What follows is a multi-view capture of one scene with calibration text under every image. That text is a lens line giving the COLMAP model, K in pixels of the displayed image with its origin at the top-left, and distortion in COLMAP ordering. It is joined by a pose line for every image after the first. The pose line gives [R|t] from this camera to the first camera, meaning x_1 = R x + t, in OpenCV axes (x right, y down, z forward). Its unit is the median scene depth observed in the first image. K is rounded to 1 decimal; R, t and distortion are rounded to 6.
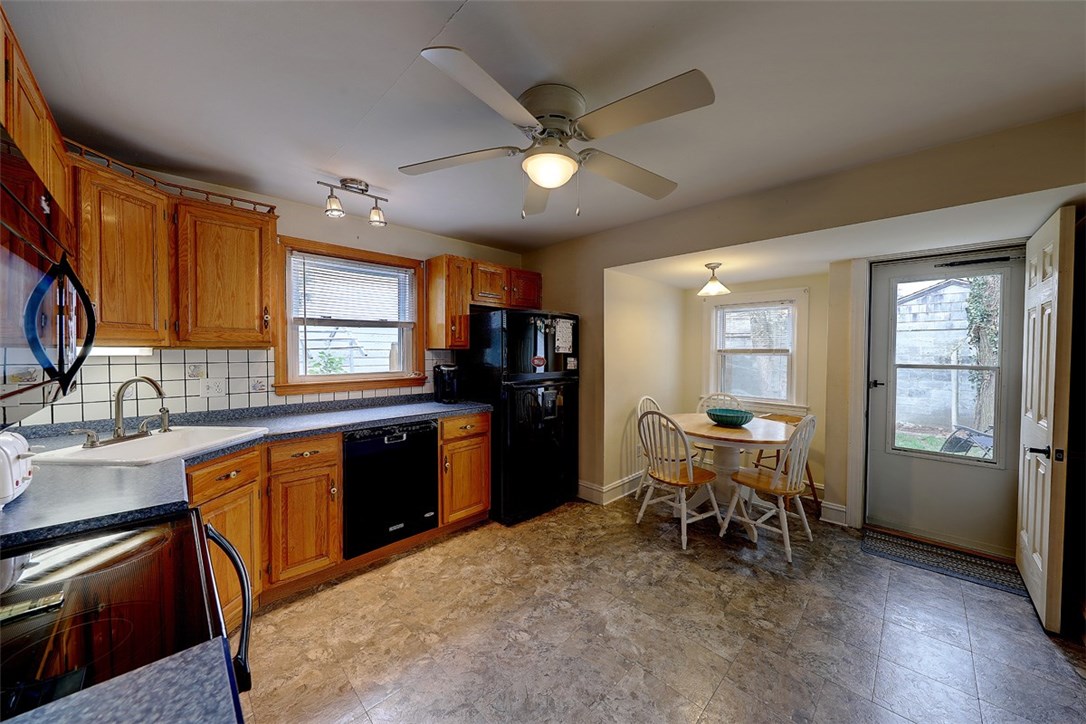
lens RADIAL K [[385.3, 0, 543.0], [0, 385.3, 362.0], [0, 0, 1]] dist [0.001266, 0.000011]
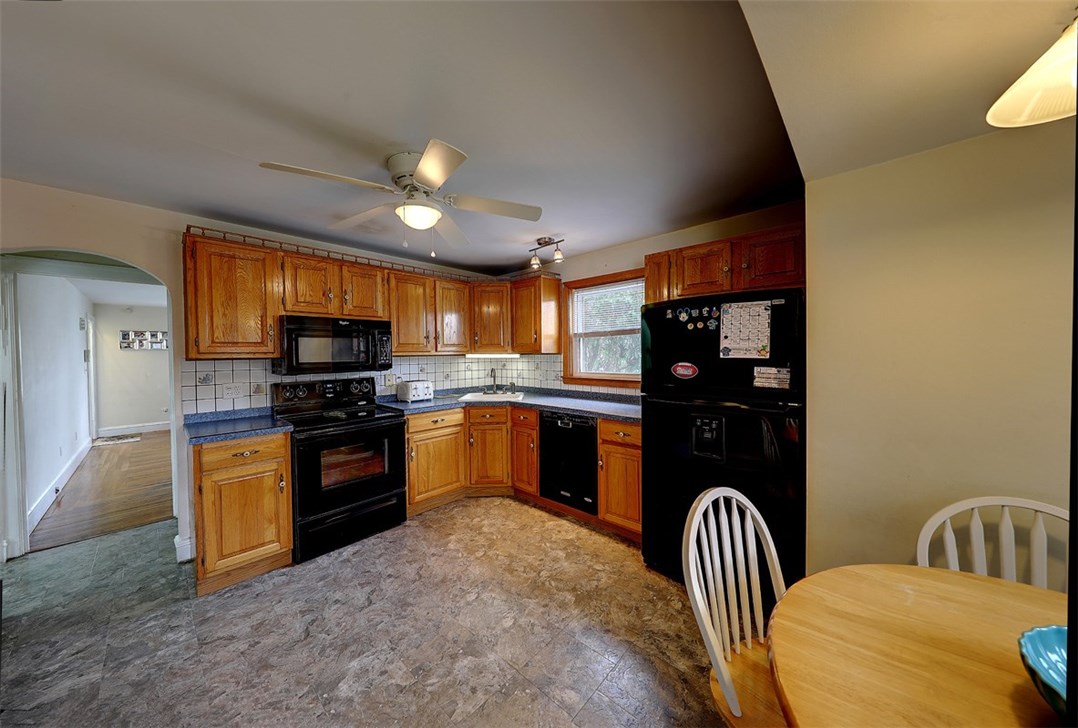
lens RADIAL K [[347.5, 0, 539.0], [0, 347.5, 364.0], [0, 0, 1]] dist [-0.000222, -0.000116]
pose [[0.042143, 0.027471, -0.998734, 0.752687], [-0.019974, 0.999445, 0.026647, -0.030003], [0.998912, 0.018826, 0.042668, 0.854924]]
